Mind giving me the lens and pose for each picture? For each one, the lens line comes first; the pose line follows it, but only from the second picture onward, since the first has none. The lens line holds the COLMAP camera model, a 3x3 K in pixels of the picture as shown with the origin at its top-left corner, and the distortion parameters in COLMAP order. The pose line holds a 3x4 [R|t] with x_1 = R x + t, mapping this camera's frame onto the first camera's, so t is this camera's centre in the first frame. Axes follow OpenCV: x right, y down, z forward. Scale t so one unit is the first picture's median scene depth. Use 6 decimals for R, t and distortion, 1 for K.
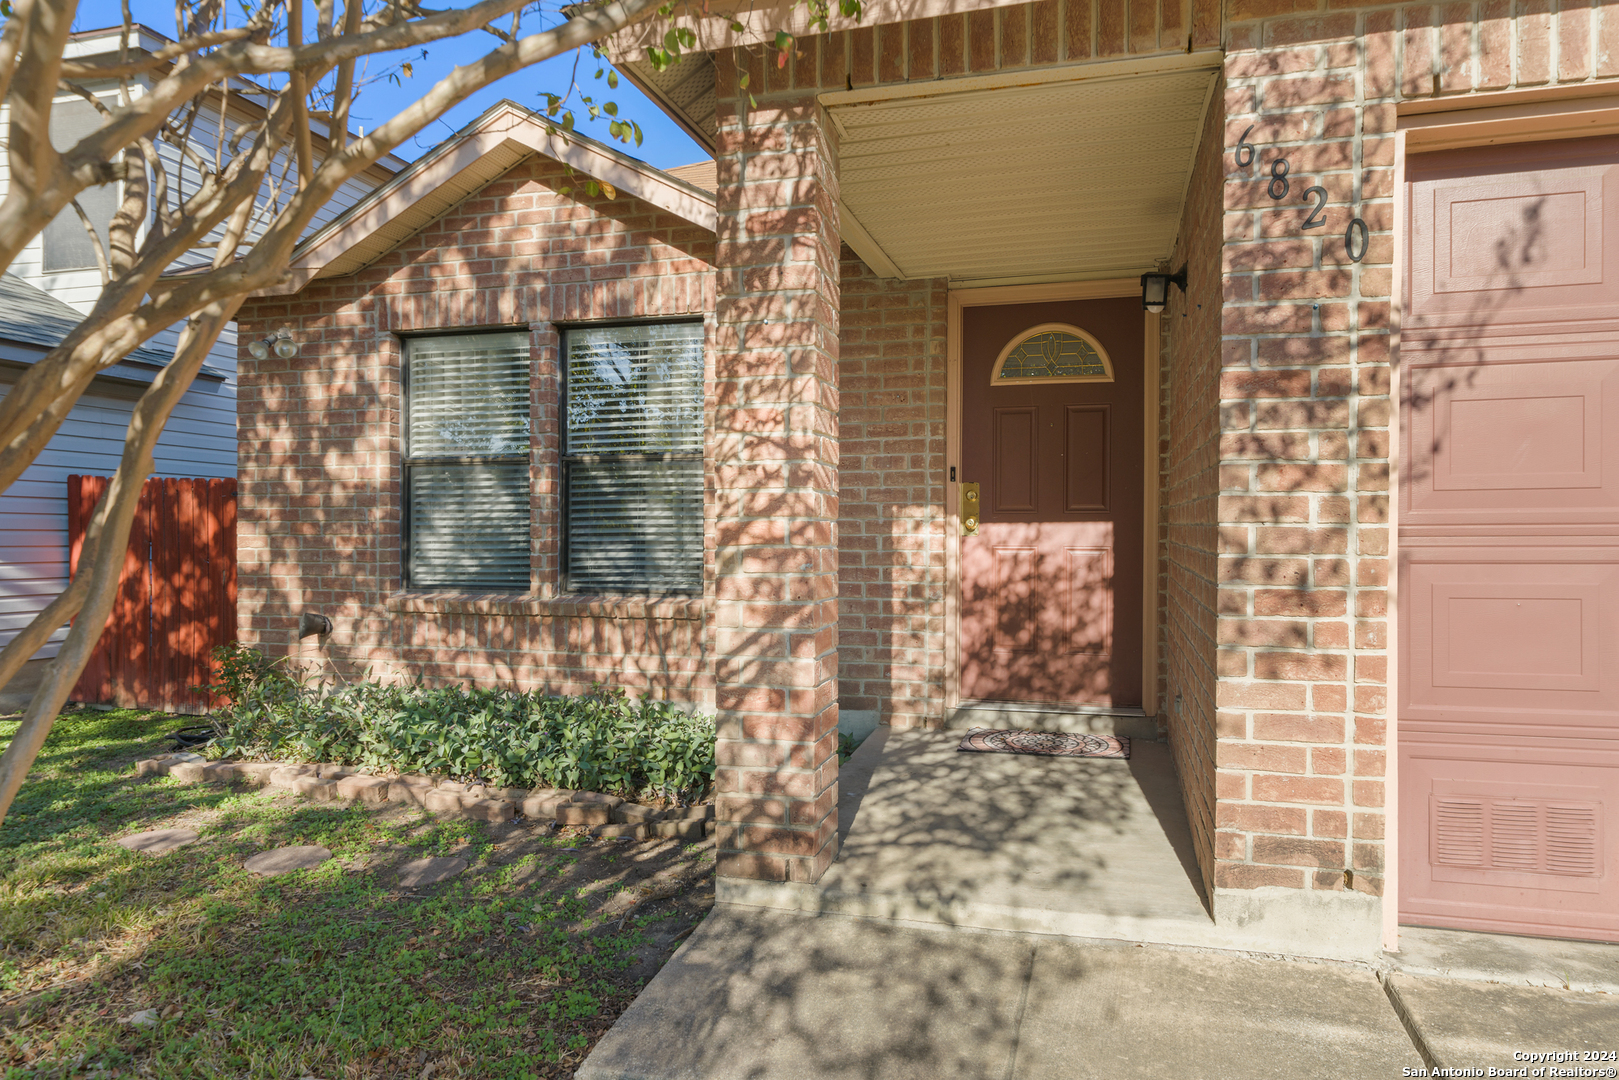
lens RADIAL K [[1109.1, 0, 807.4], [0, 1109.1, 540.5], [0, 0, 1]] dist [-0.000405, 0.000654]
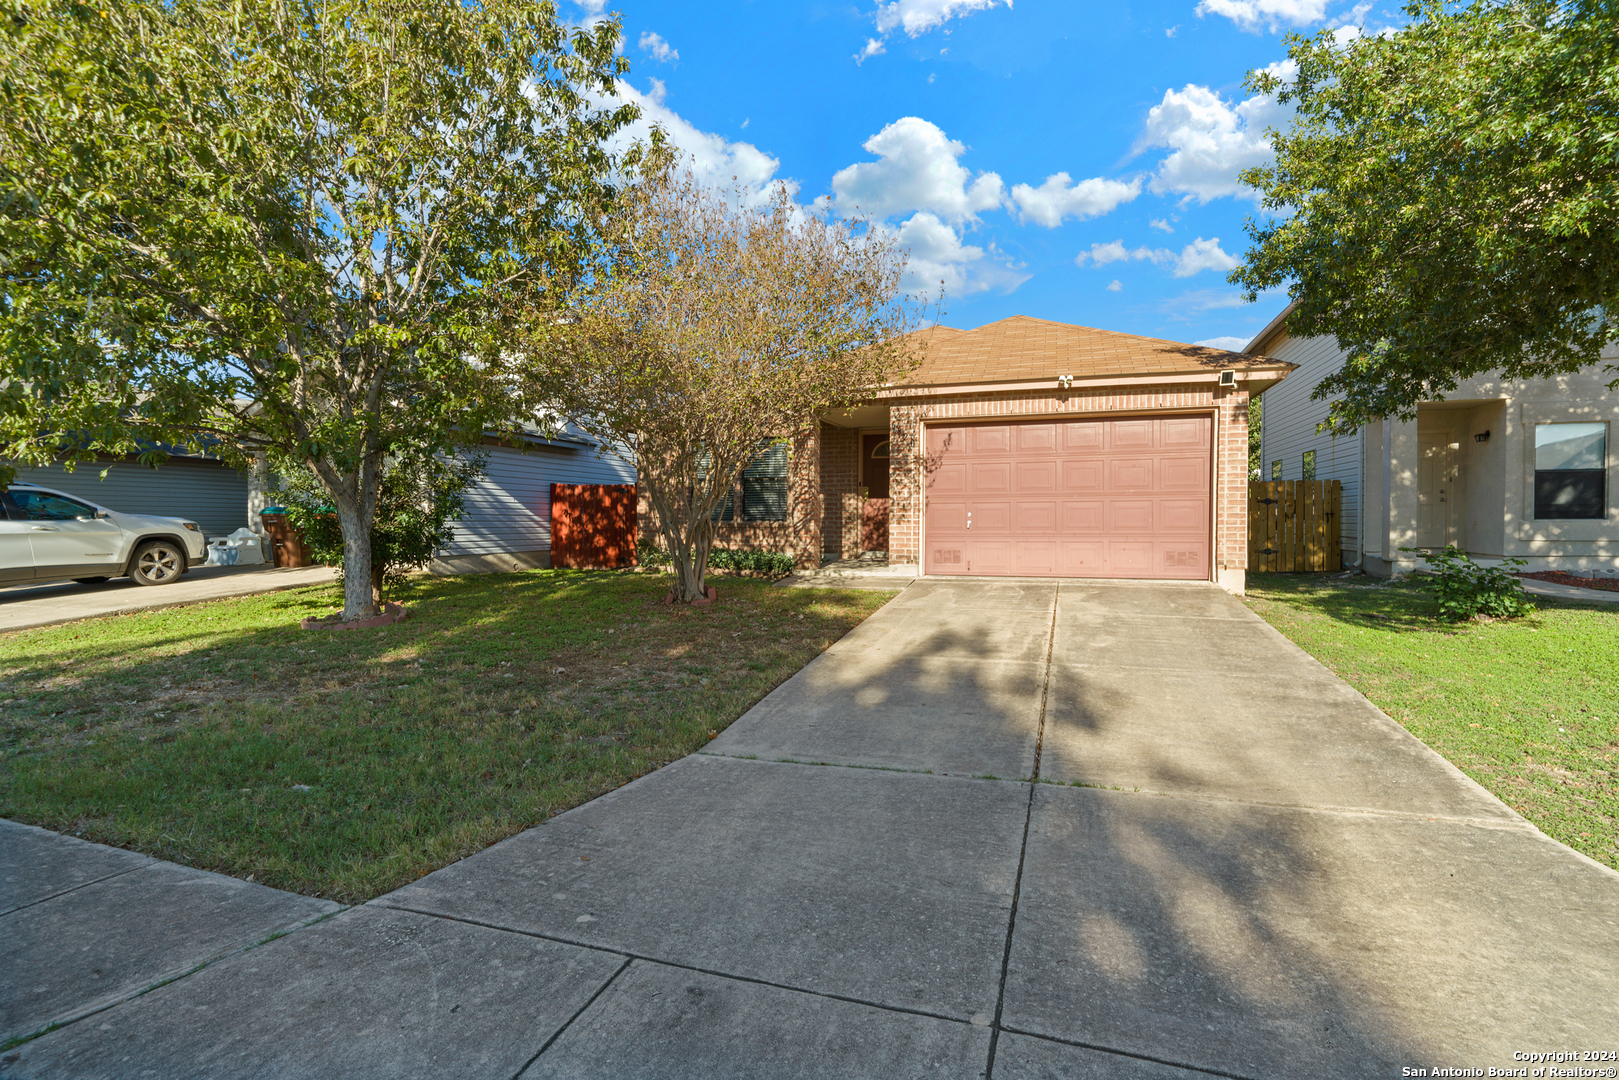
lens RADIAL K [[755.8, 0, 810.6], [0, 755.8, 533.1], [0, 0, 1]] dist [-0.000133, -0.000003]
pose [[0.999245, 0.000308, -0.038860, 0.077784], [0.000295, 0.999880, 0.015511, 0.061683], [0.038861, -0.015511, 0.999124, -1.495510]]
